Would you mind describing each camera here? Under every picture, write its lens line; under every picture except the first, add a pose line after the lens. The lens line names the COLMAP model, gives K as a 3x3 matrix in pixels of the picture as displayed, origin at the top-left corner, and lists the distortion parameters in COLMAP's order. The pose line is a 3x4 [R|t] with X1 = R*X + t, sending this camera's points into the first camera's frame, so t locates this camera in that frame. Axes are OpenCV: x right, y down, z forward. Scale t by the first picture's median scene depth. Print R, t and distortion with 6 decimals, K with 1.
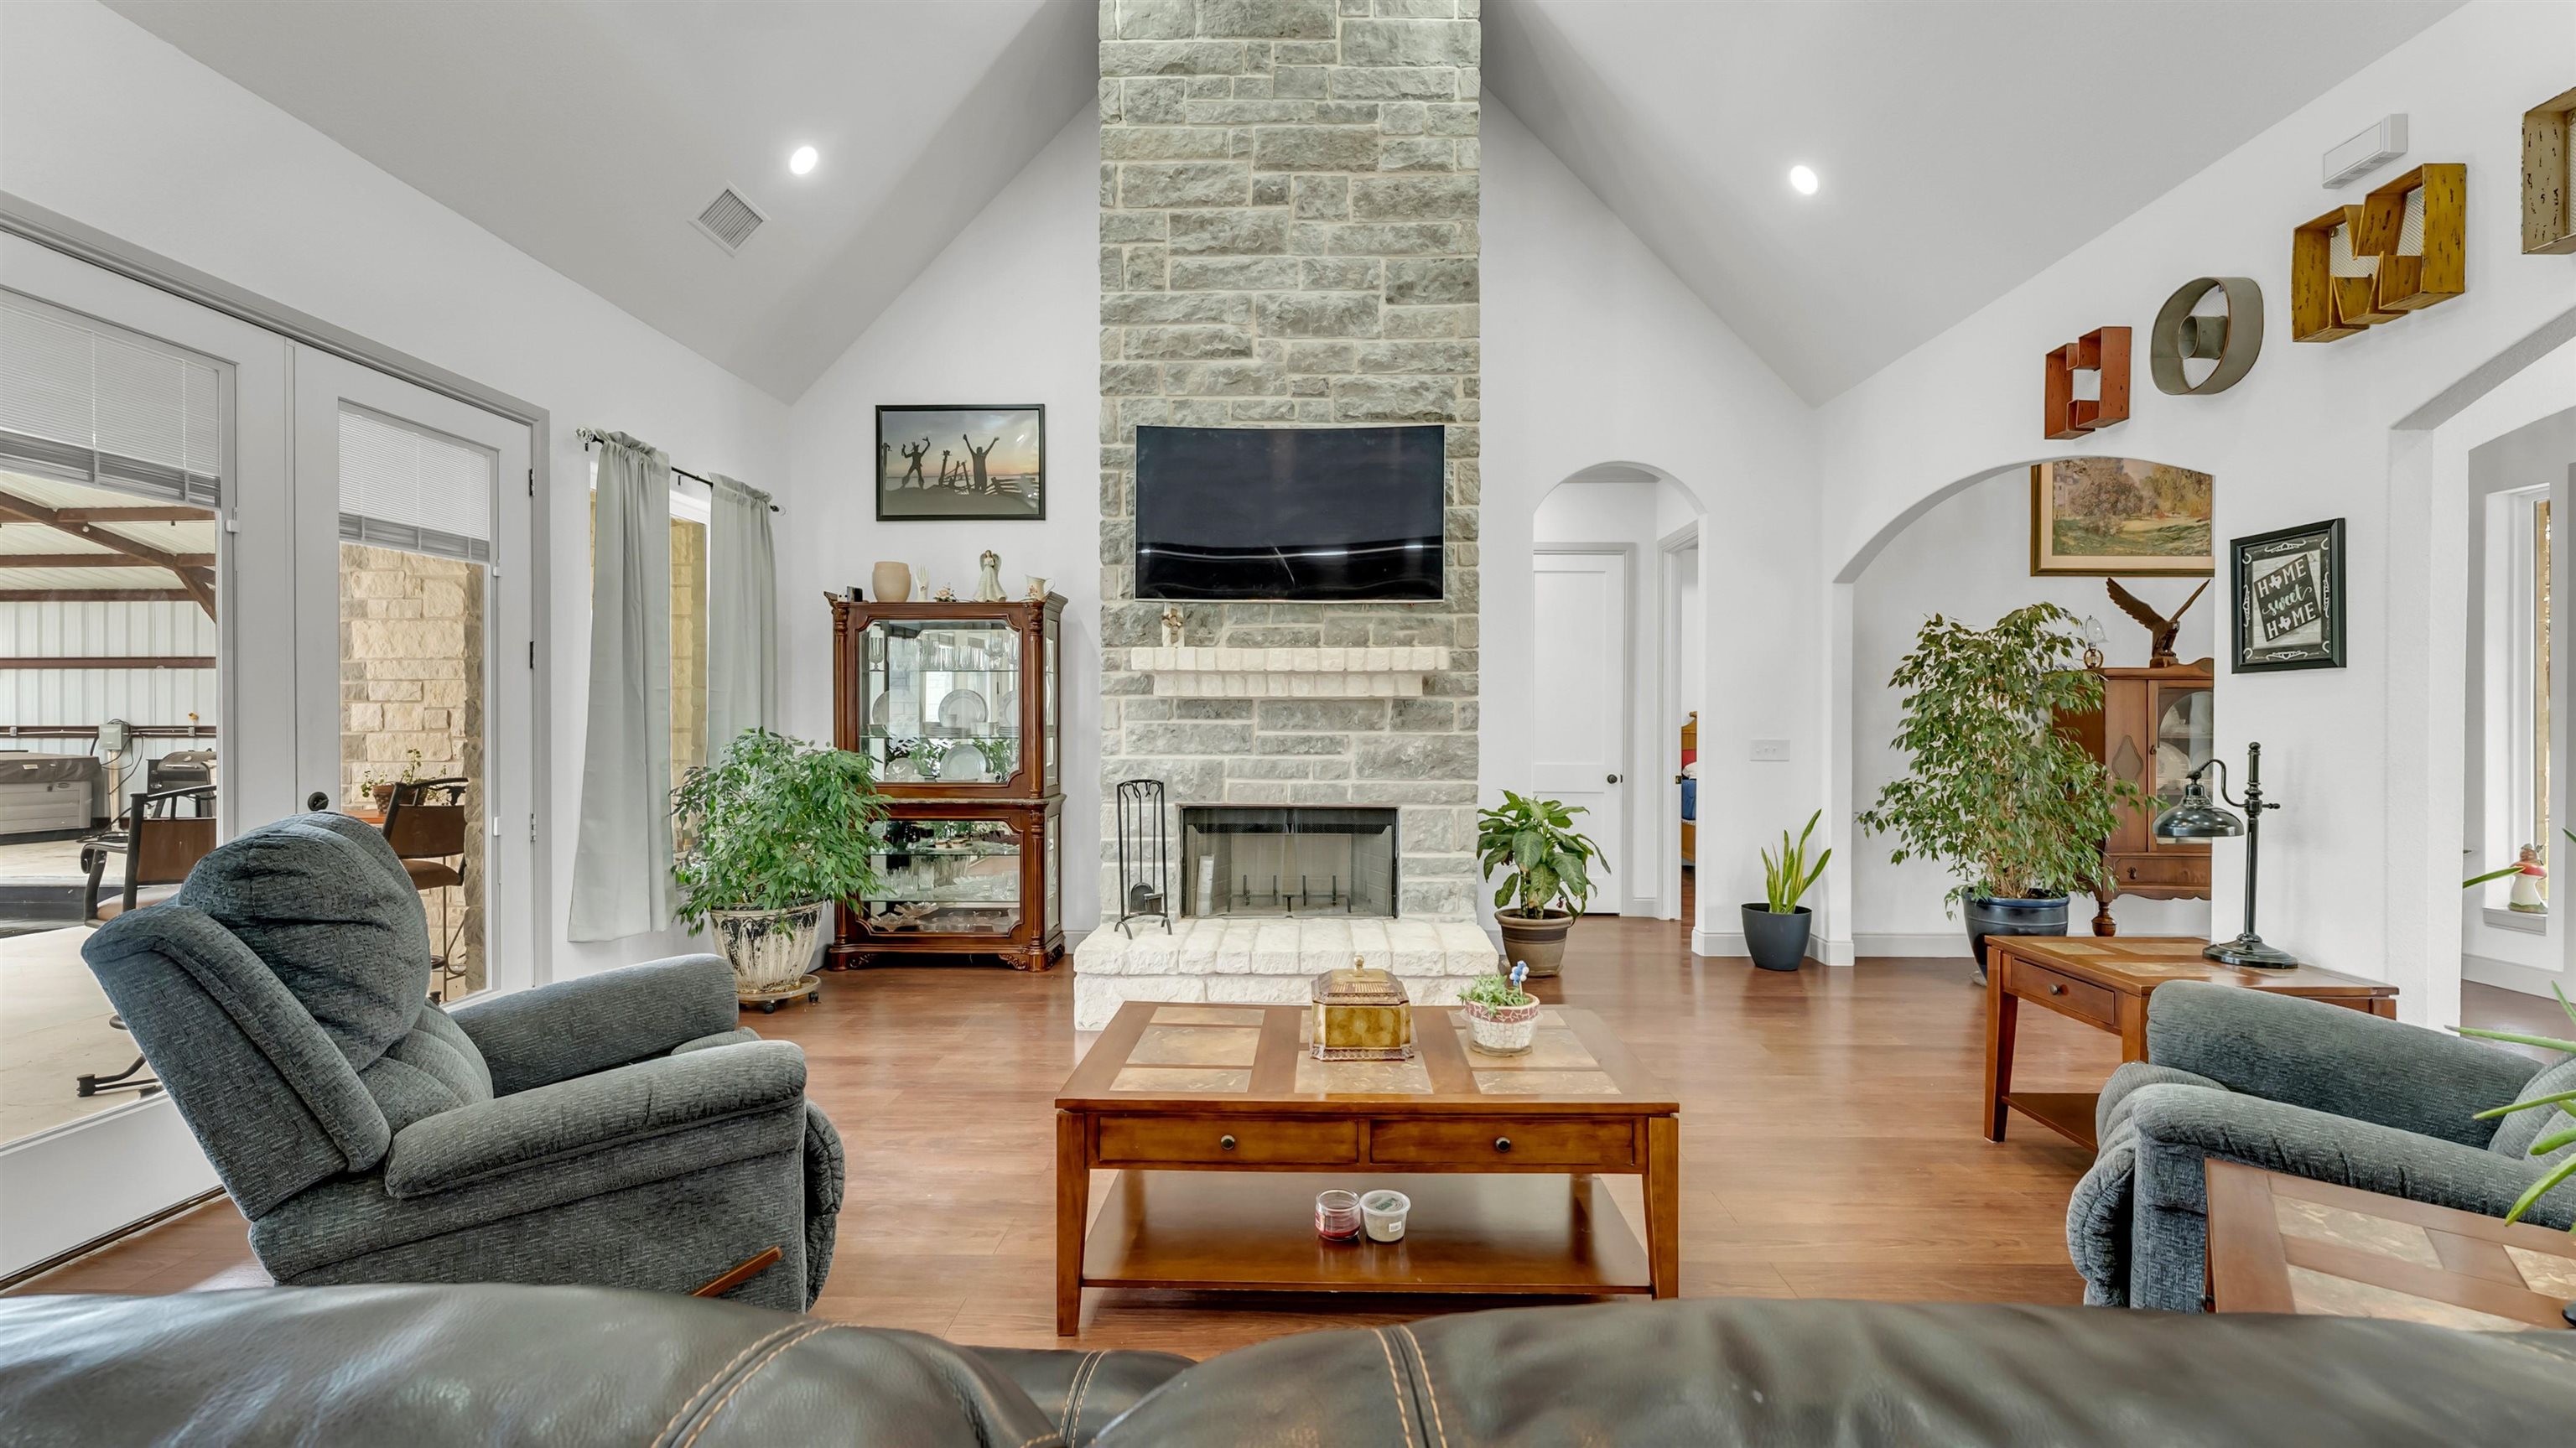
lens RADIAL K [[1051.5, 0, 1287.5], [0, 1051.5, 727.6], [0, 0, 1]] dist [-0.000850, -0.000273]
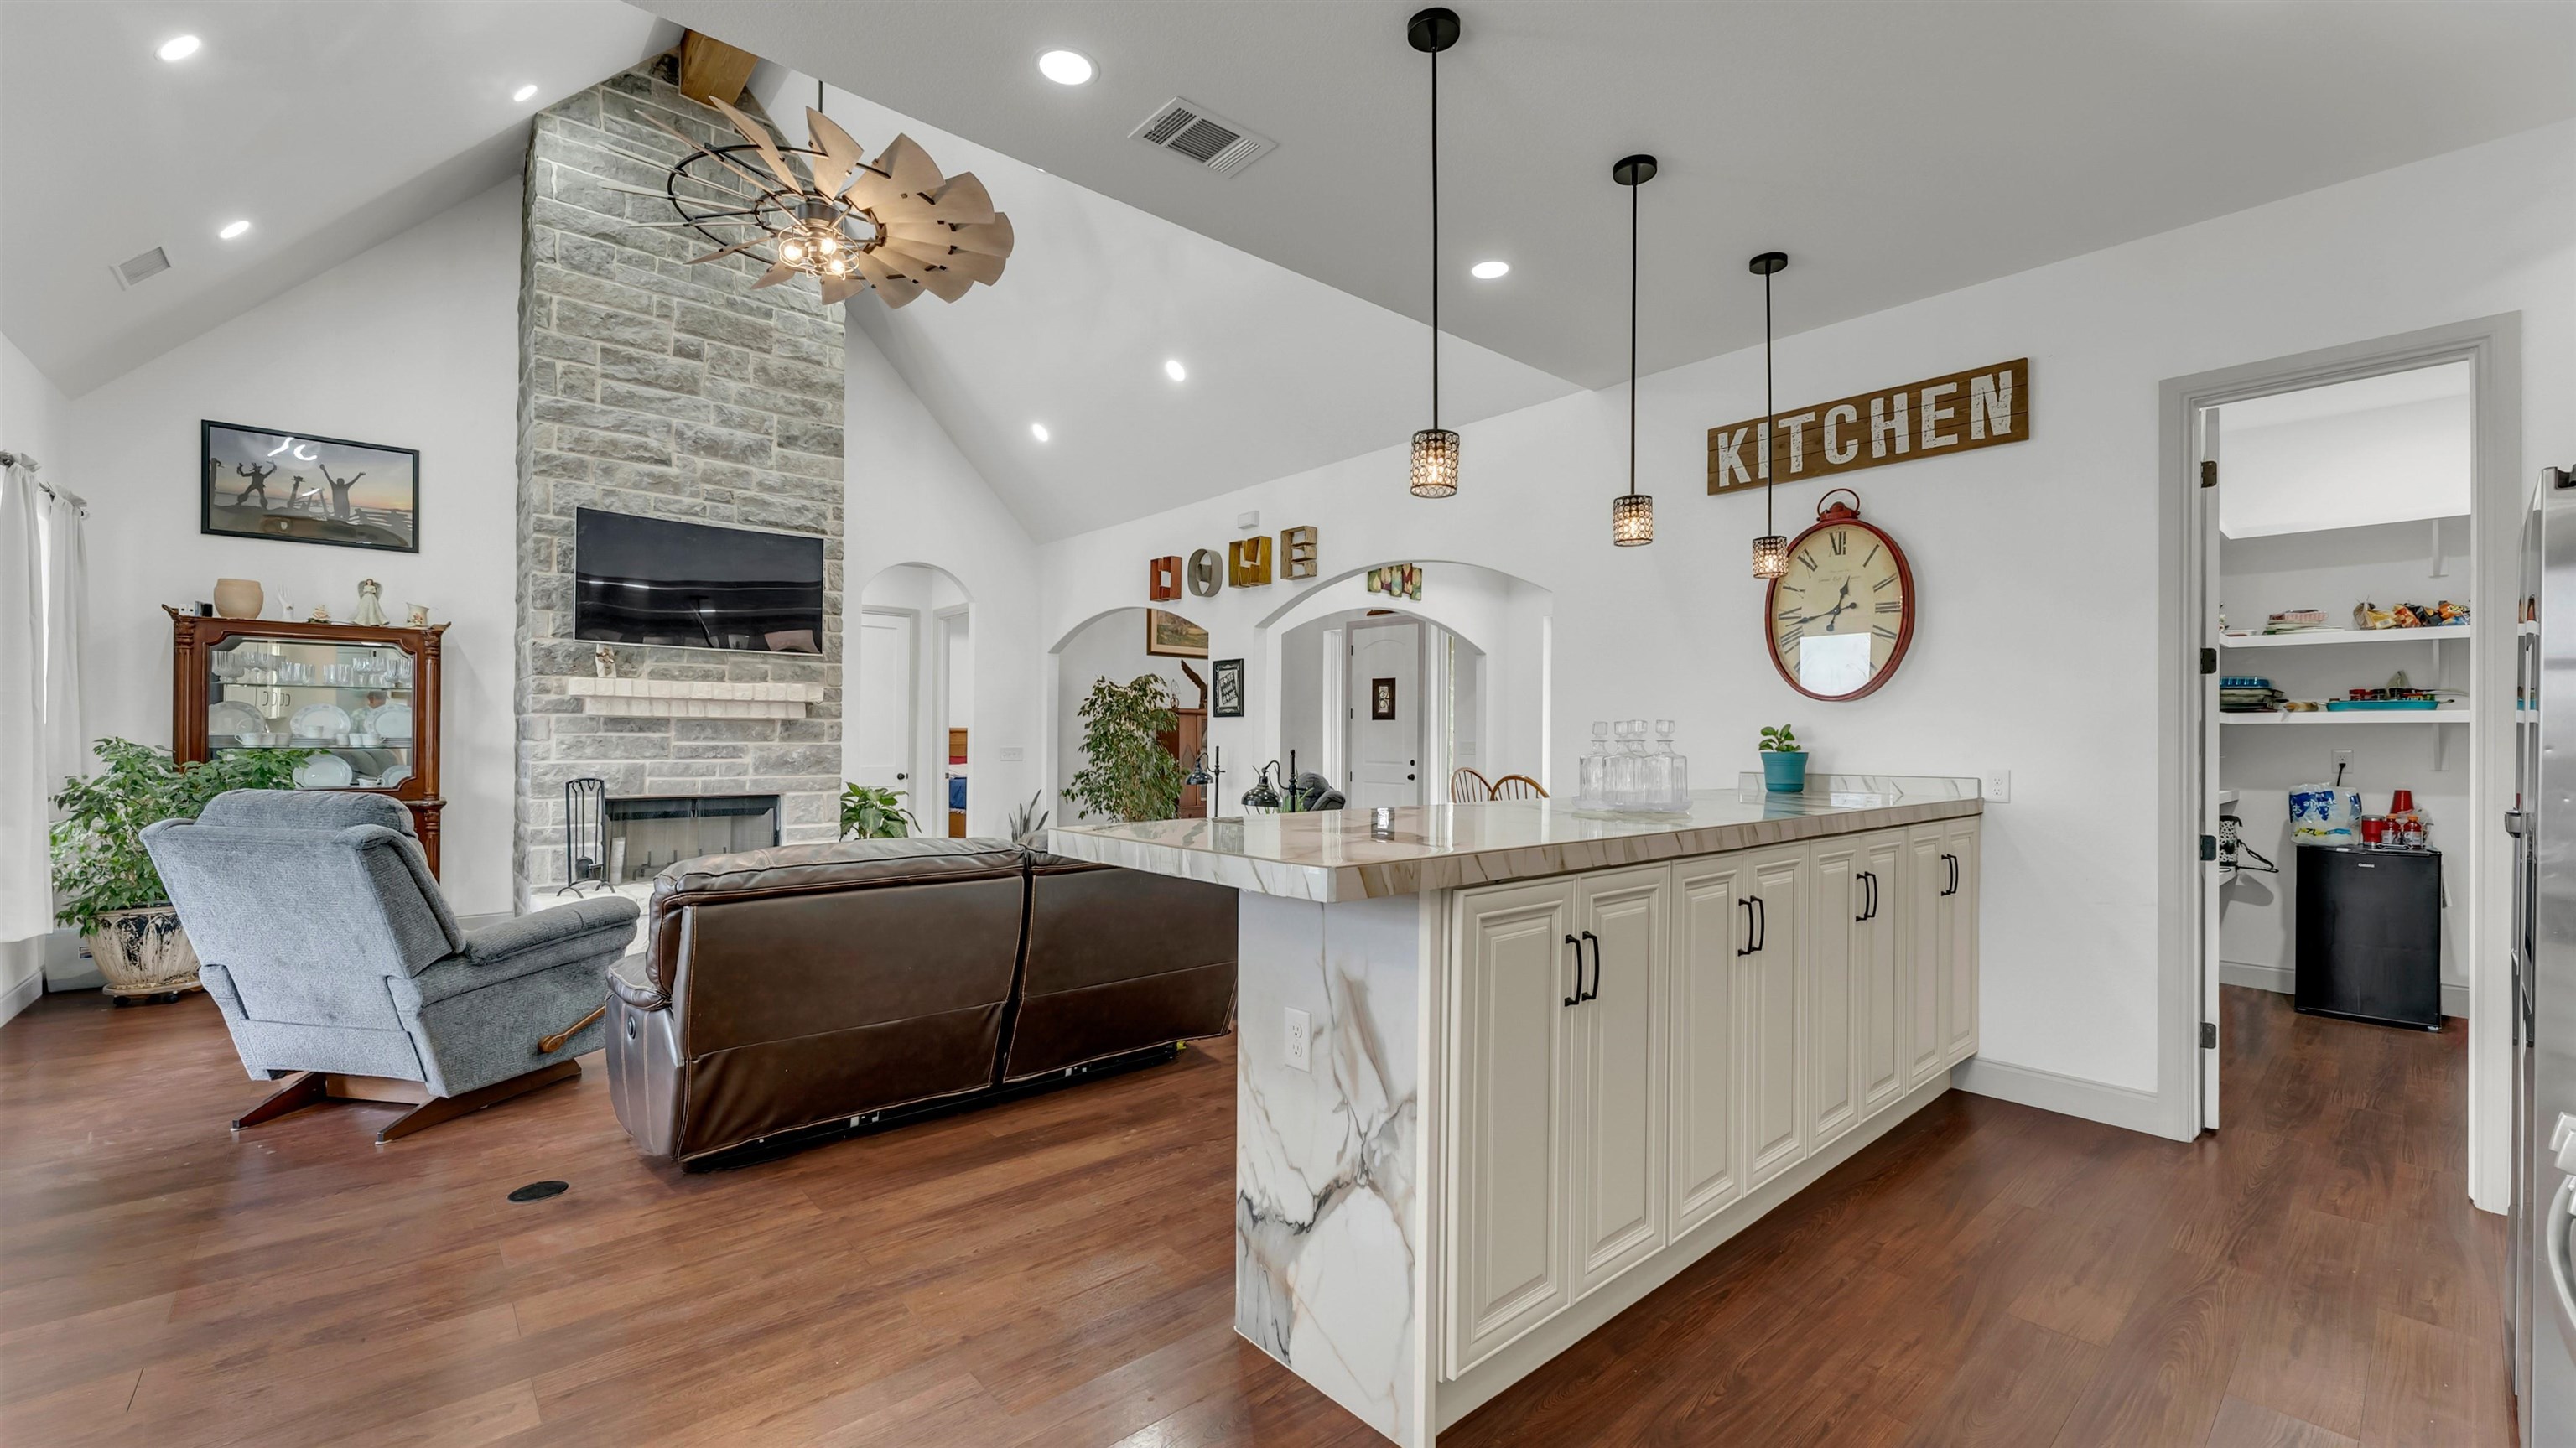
lens RADIAL K [[1051.5, 0, 1287.5], [0, 1051.5, 727.6], [0, 0, 1]] dist [-0.000850, -0.000273]
pose [[0.738114, 0.009695, 0.674606, -0.360071], [-0.001013, 0.999912, -0.013263, 0.002423], [-0.674675, 0.009106, 0.738059, -0.538481]]
